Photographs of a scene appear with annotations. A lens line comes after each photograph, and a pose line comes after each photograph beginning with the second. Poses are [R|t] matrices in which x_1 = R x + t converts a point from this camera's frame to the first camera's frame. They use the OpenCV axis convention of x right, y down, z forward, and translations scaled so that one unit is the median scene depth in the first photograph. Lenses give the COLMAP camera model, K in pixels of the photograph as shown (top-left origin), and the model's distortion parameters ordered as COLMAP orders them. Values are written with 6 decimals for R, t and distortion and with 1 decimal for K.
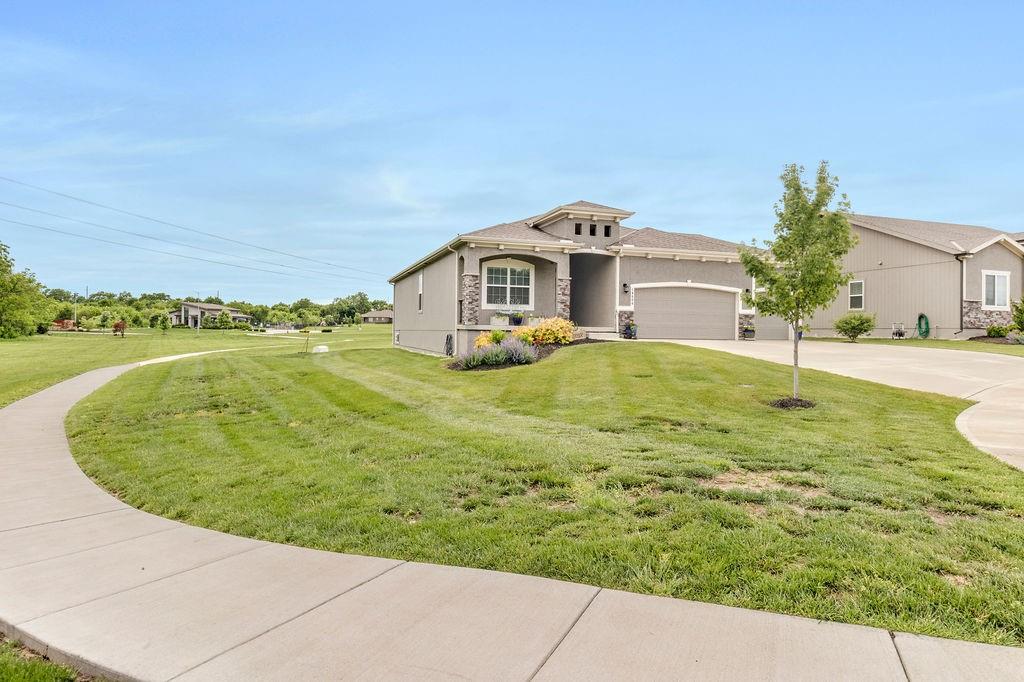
lens RADIAL K [[593.0, 0, 515.0], [0, 593.0, 325.9], [0, 0, 1]] dist [0.000631, 0.000108]
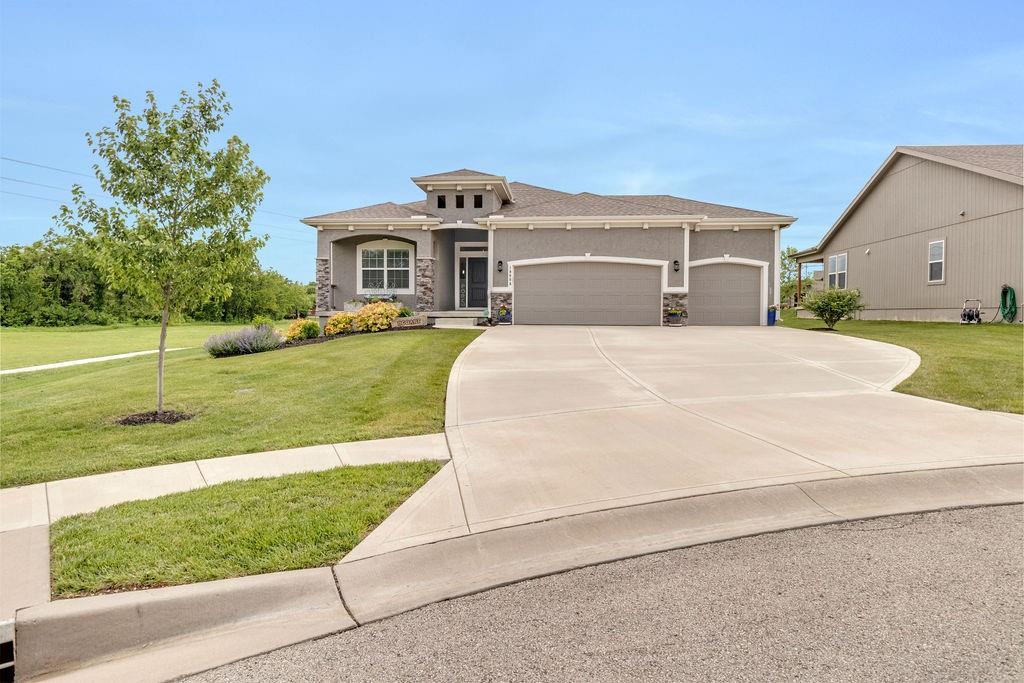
lens RADIAL K [[593.0, 0, 515.0], [0, 593.0, 326.4], [0, 0, 1]] dist [0.000631, 0.000108]
pose [[0.926095, -0.002512, -0.377283, 0.530443], [0.011389, 0.999708, 0.021301, 0.005618], [0.377119, -0.024023, 0.925853, 0.208452]]
